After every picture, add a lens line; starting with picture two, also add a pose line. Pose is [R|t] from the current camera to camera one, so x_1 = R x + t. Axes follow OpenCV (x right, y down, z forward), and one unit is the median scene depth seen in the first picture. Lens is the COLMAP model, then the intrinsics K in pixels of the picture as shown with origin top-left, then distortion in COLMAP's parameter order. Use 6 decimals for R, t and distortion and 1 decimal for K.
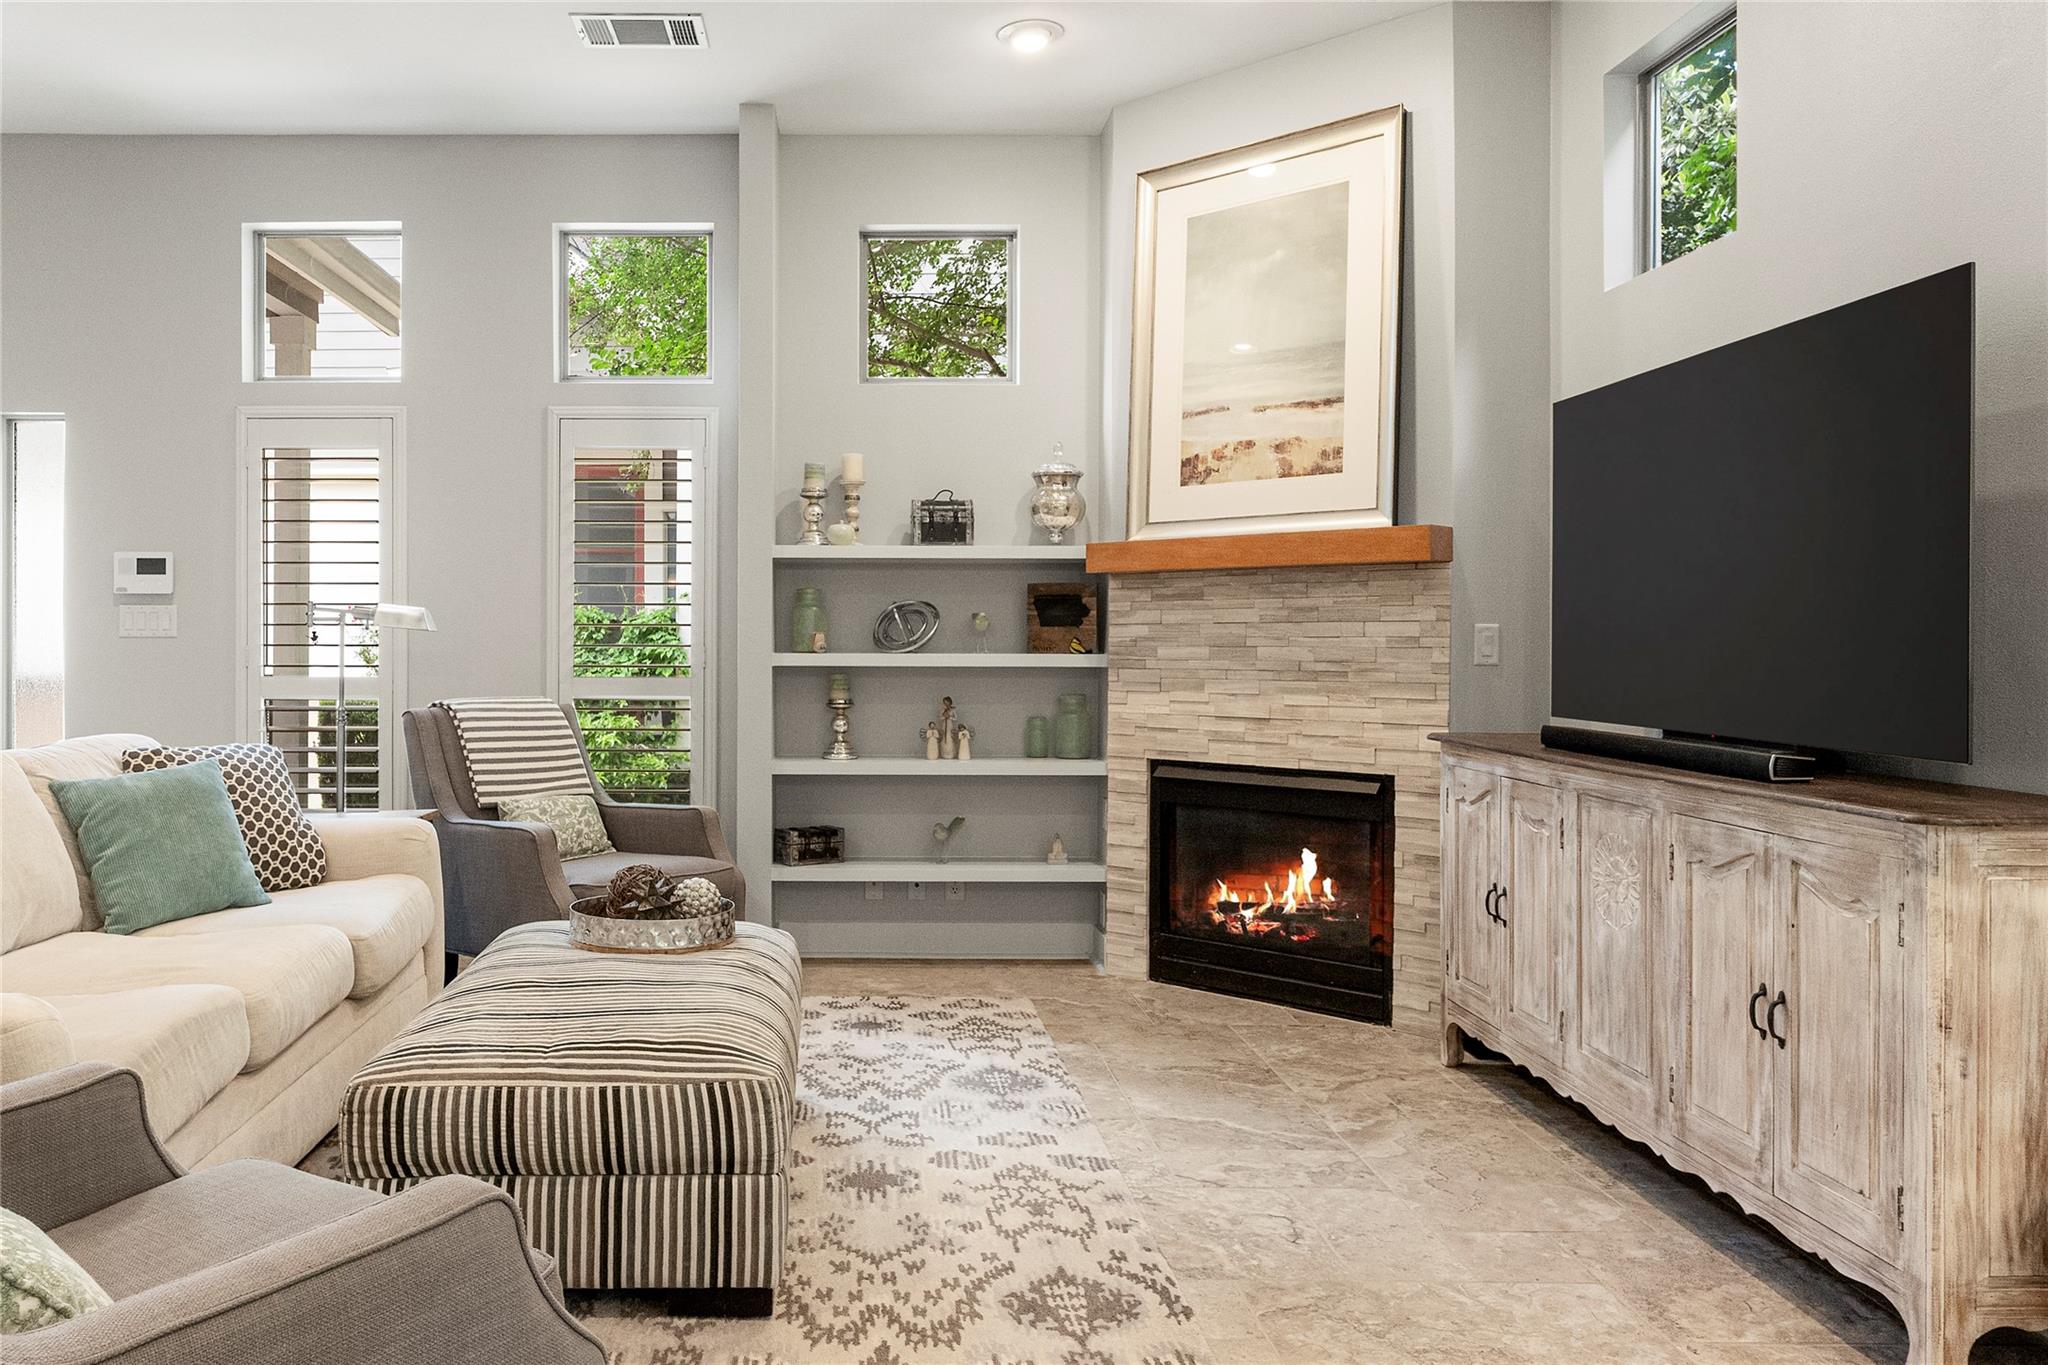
lens RADIAL K [[1456.9, 0, 853.9], [0, 1456.9, 642.0], [0, 0, 1]] dist [-0.004365, -0.004627]
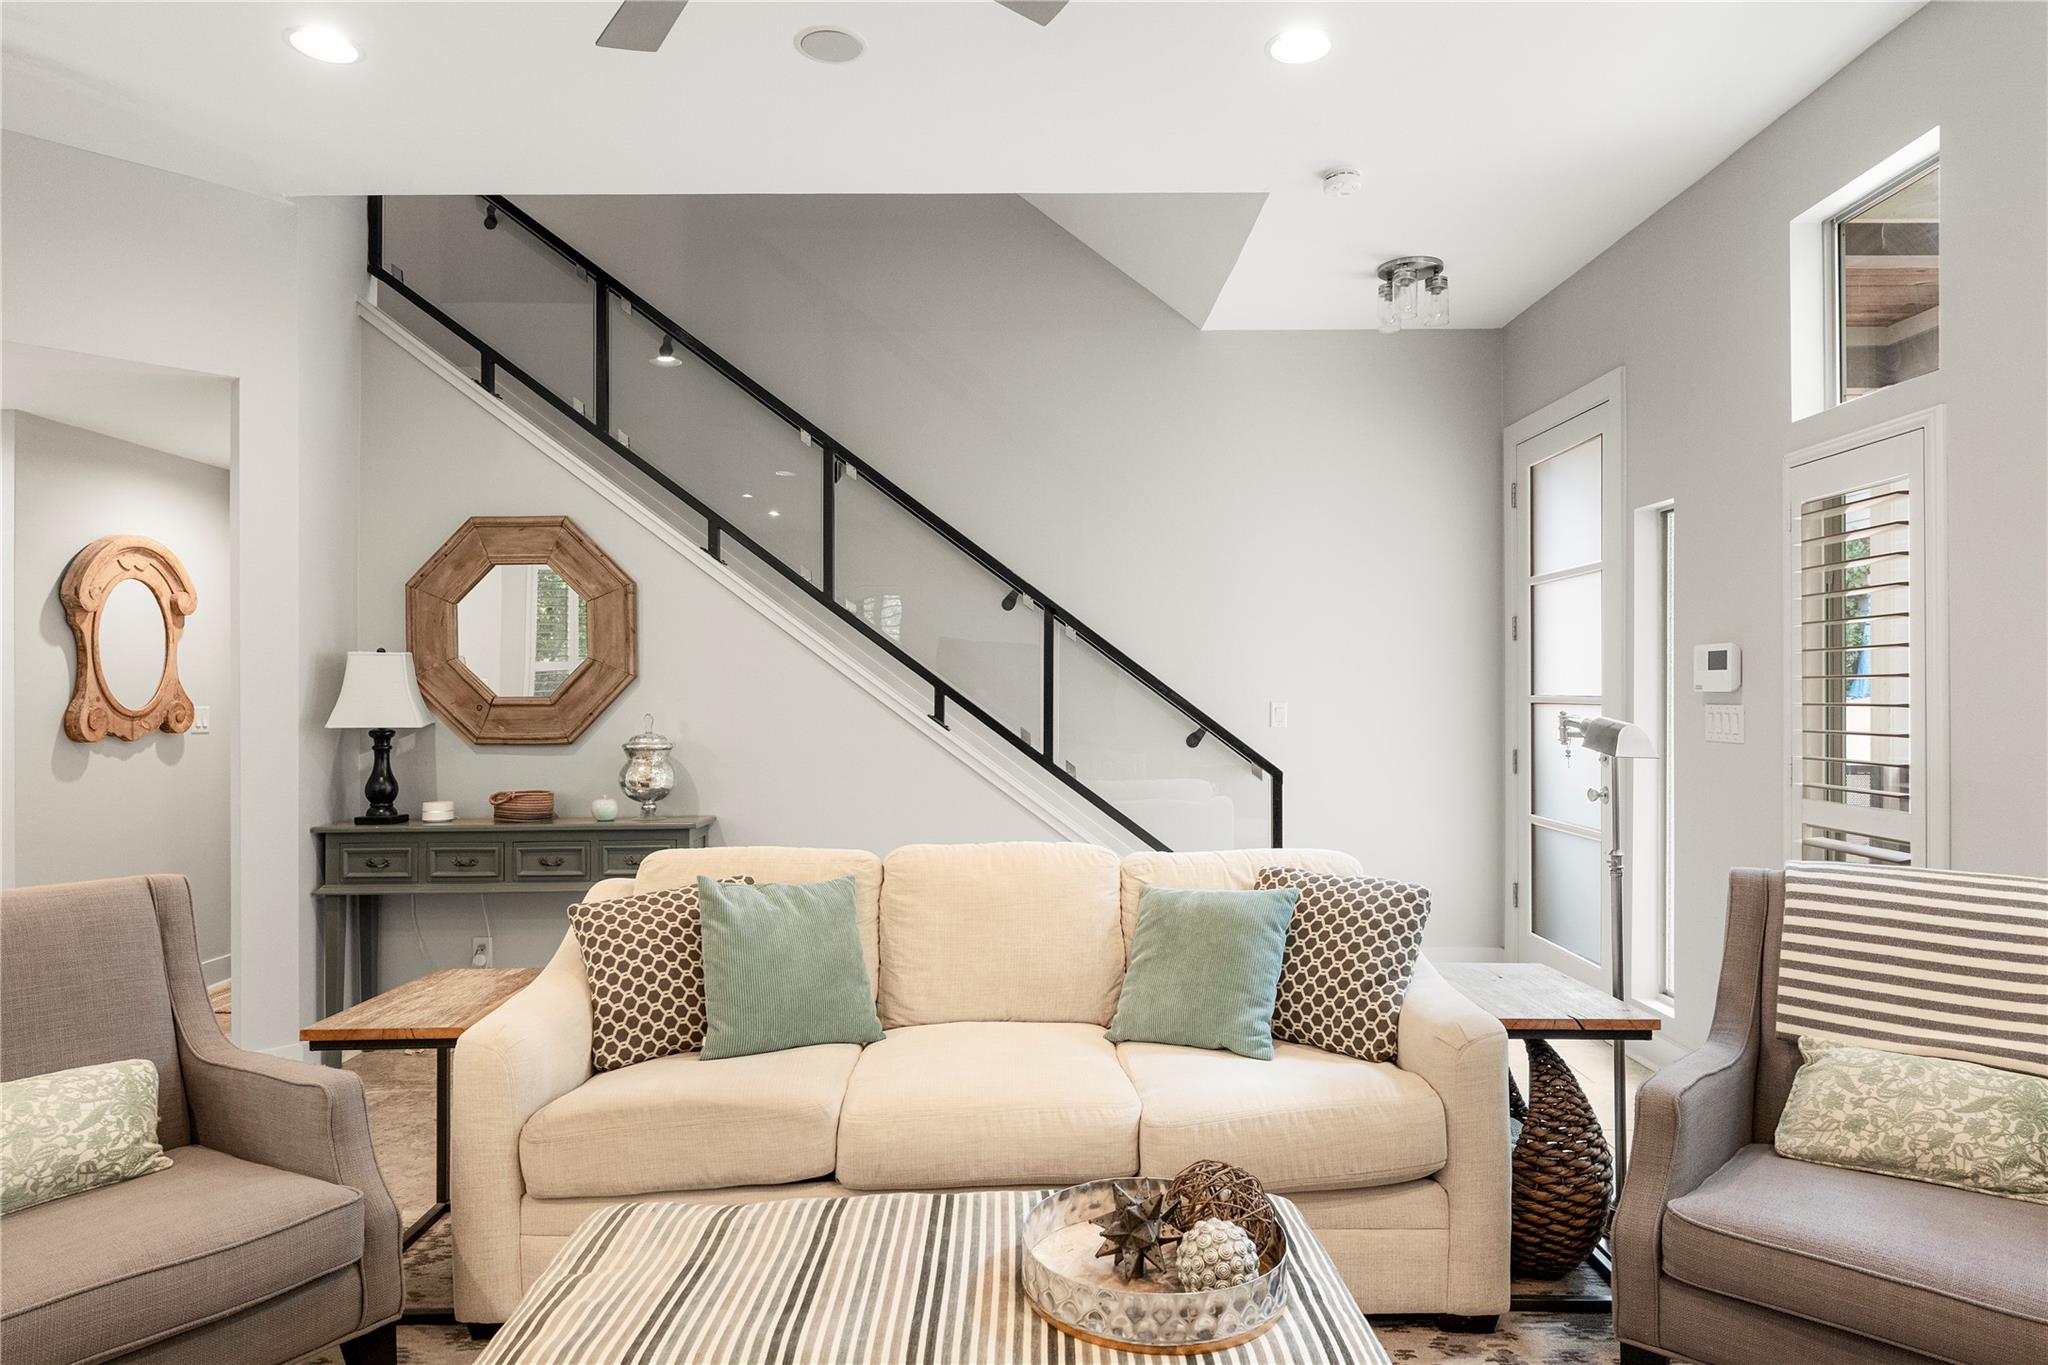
lens RADIAL K [[1228.1, 0, 1025.6], [0, 1228.1, 687.5], [0, 0, 1]] dist [-0.001465, -0.000397]
pose [[-0.002814, -0.007458, -0.999968, 0.280263], [-0.000701, 0.999972, -0.007456, -0.034543], [0.999996, 0.000680, -0.002819, 0.679817]]
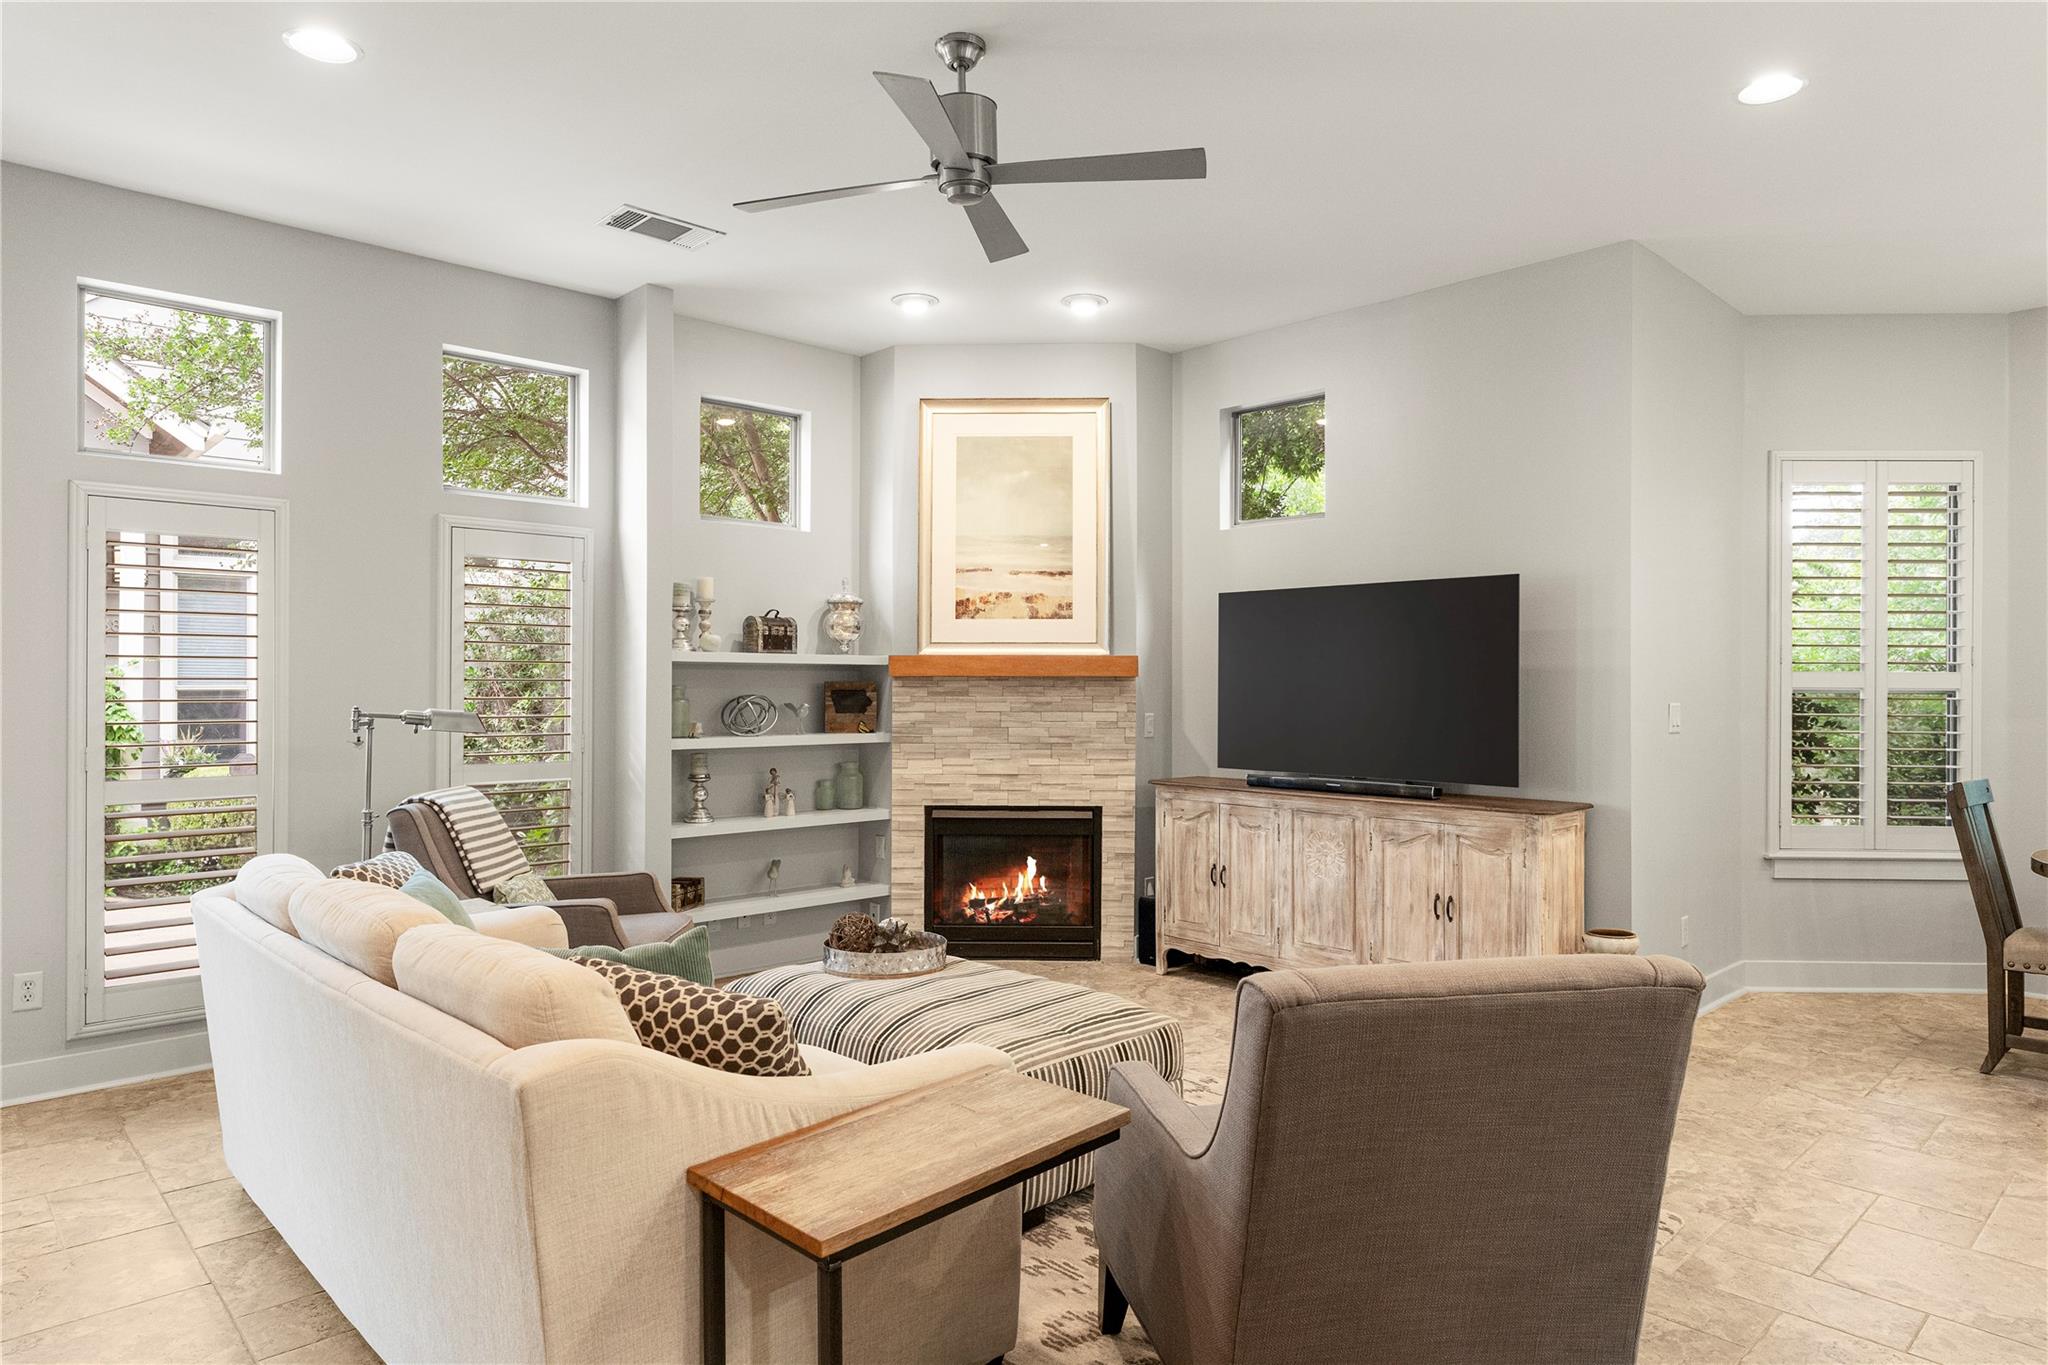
lens RADIAL K [[1228.1, 0, 1012.3], [0, 1228.1, 689.4], [0, 0, 1]] dist [-0.001465, -0.000397]
pose [[0.735807, 0.006843, 0.677156, -0.592544], [-0.001681, 0.999964, -0.008279, -0.026441], [-0.677189, 0.004954, 0.735793, 0.051672]]
